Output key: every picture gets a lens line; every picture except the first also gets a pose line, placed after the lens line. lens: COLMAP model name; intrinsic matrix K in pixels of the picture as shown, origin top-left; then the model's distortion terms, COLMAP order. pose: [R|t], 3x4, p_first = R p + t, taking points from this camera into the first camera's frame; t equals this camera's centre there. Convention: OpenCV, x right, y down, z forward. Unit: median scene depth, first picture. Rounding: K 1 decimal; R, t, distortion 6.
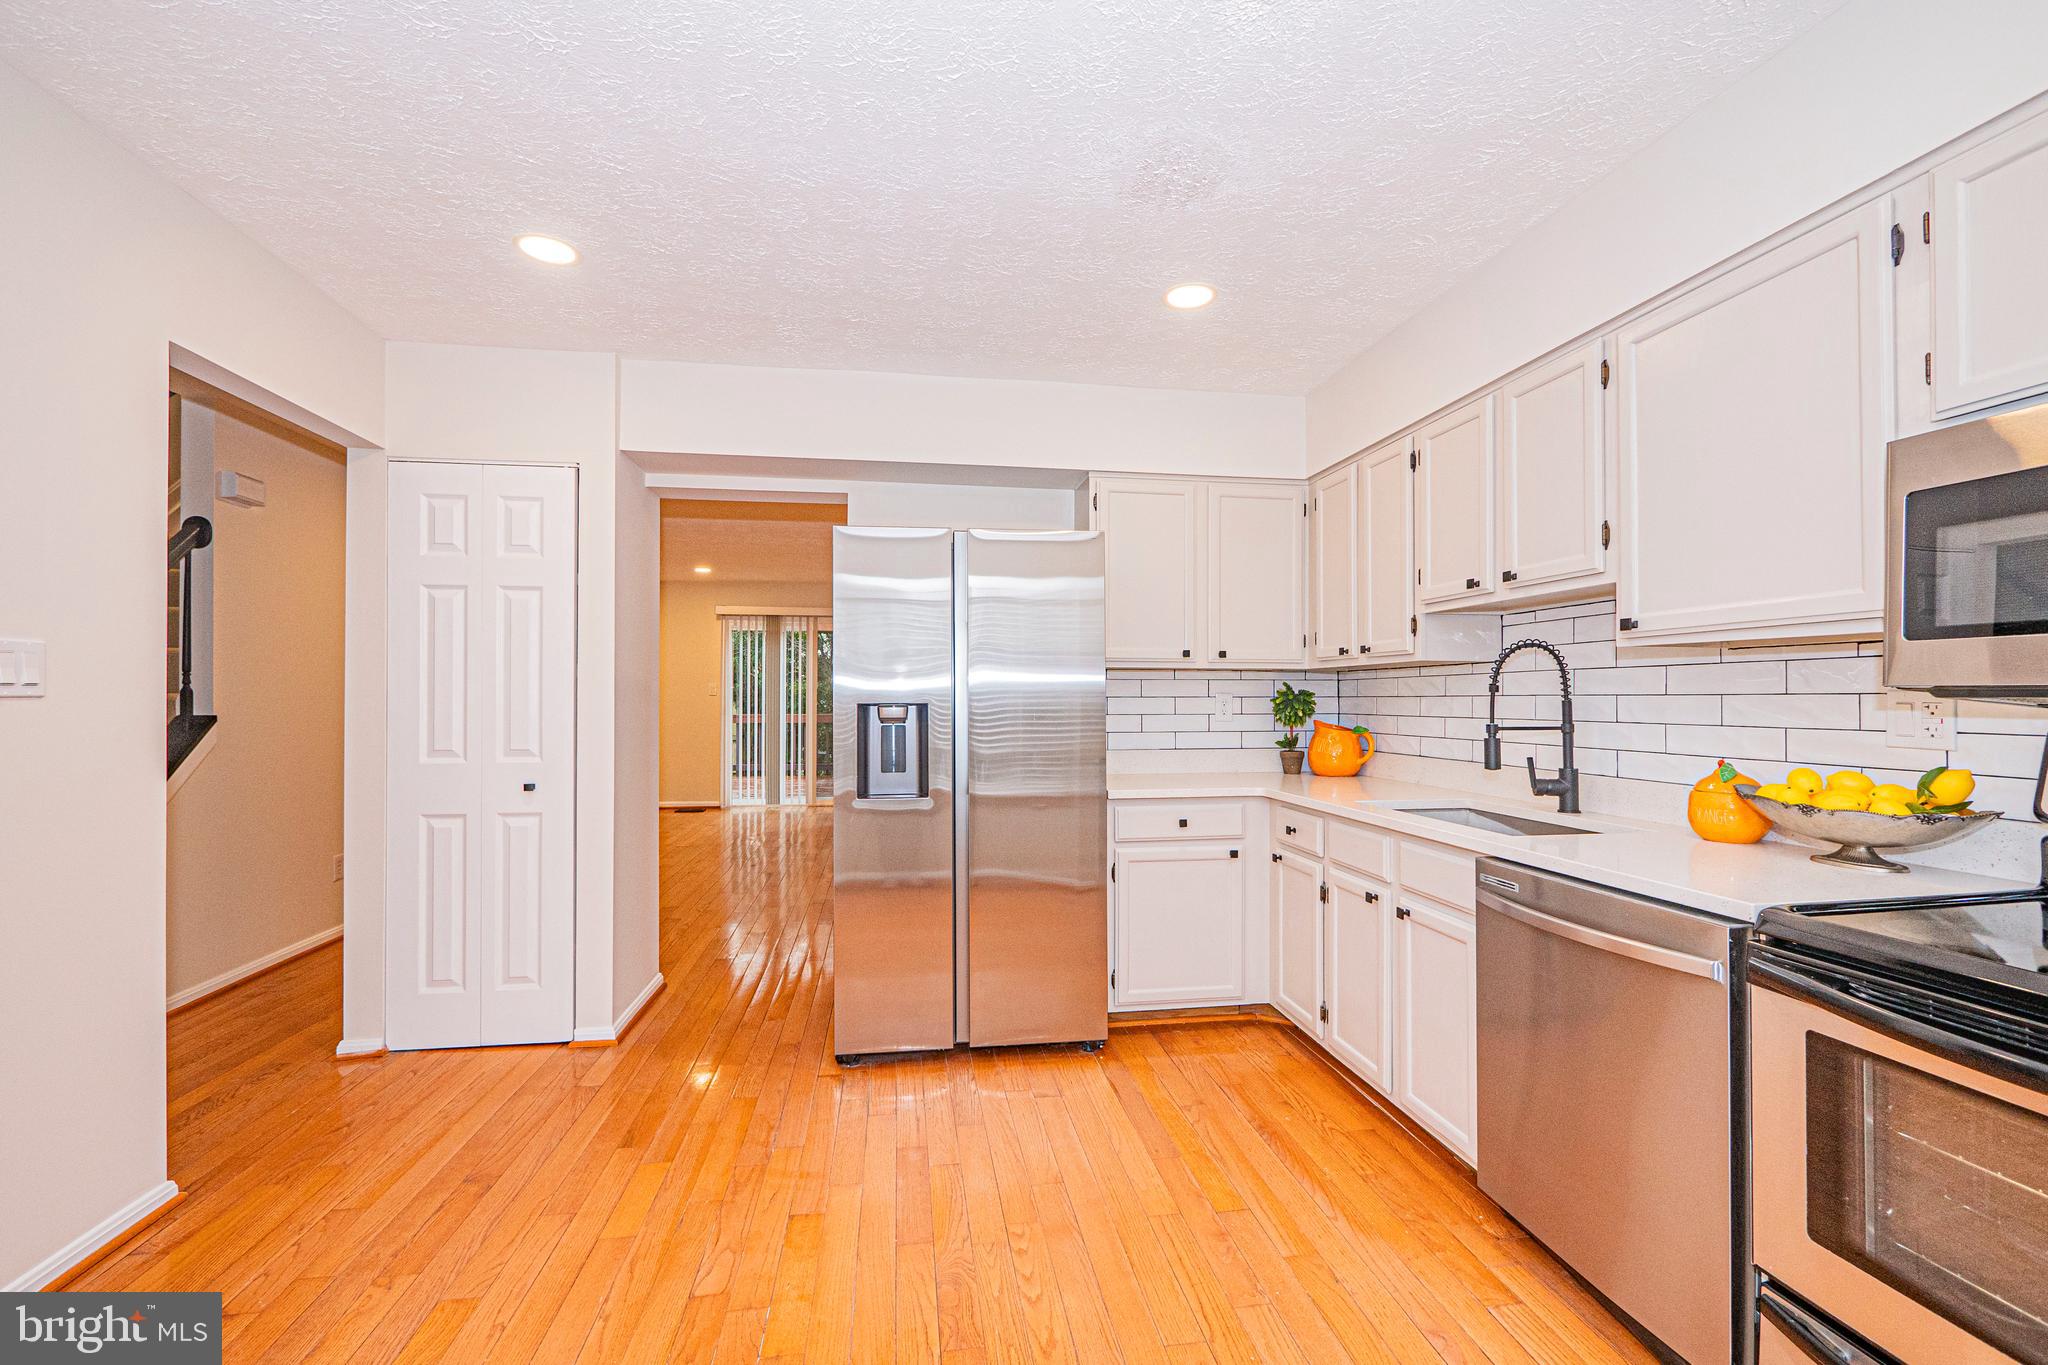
lens RADIAL K [[862.3, 0, 1025.1], [0, 862.3, 691.5], [0, 0, 1]] dist [-0.008971, 0.001489]
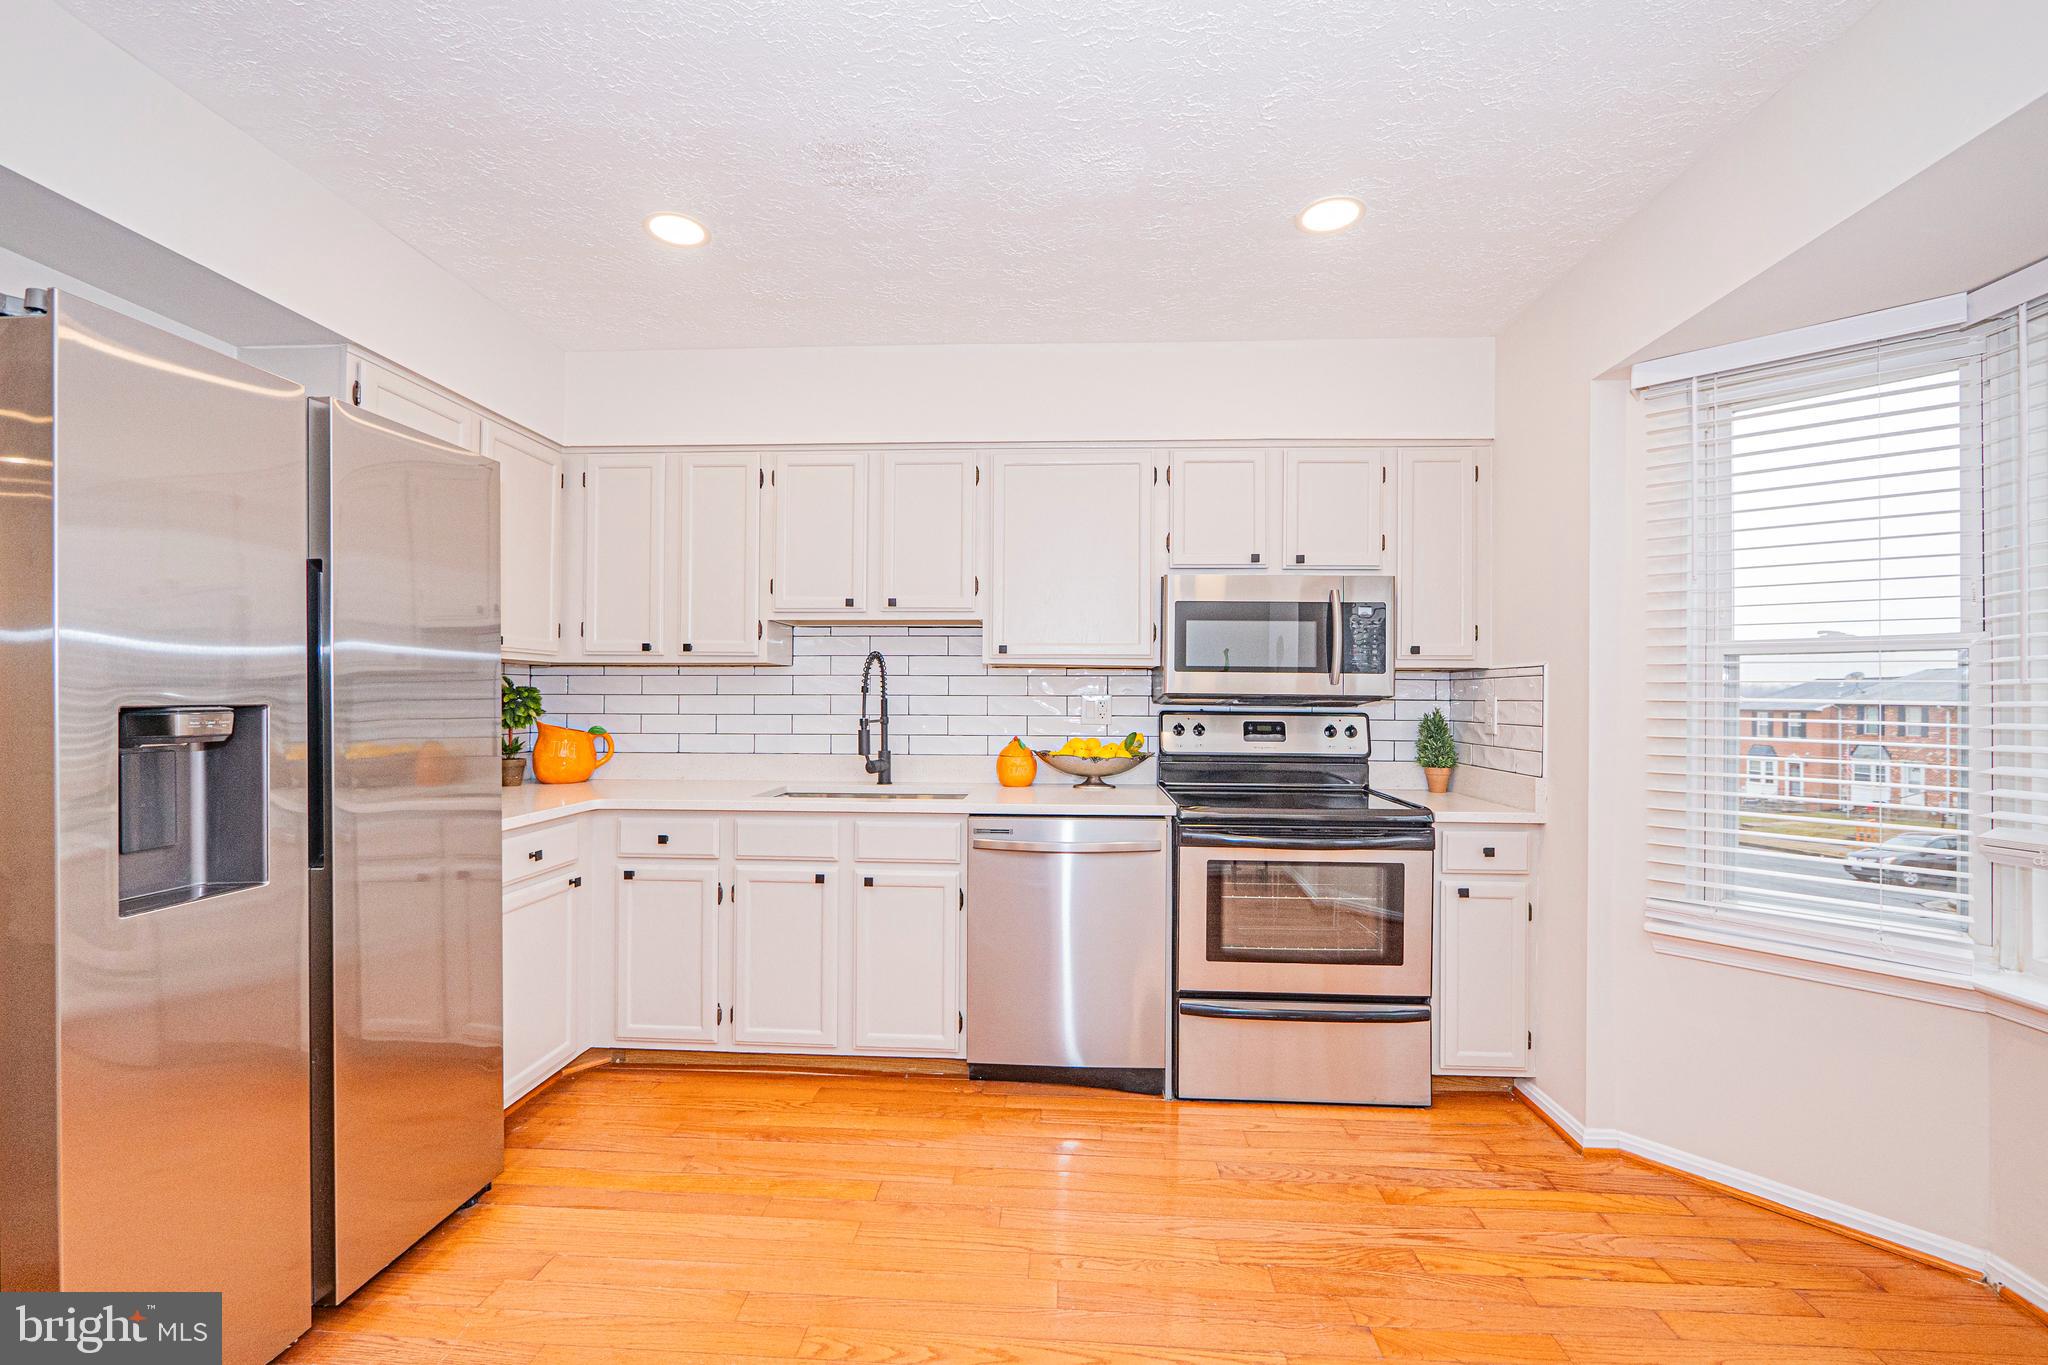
lens RADIAL K [[862.3, 0, 1025.1], [0, 862.3, 691.5], [0, 0, 1]] dist [-0.008971, 0.001489]
pose [[0.203527, 0.009913, 0.979019, -0.624244], [-0.012645, 0.999892, -0.007495, 0.005683], [-0.978988, -0.010854, 0.203631, 0.521125]]
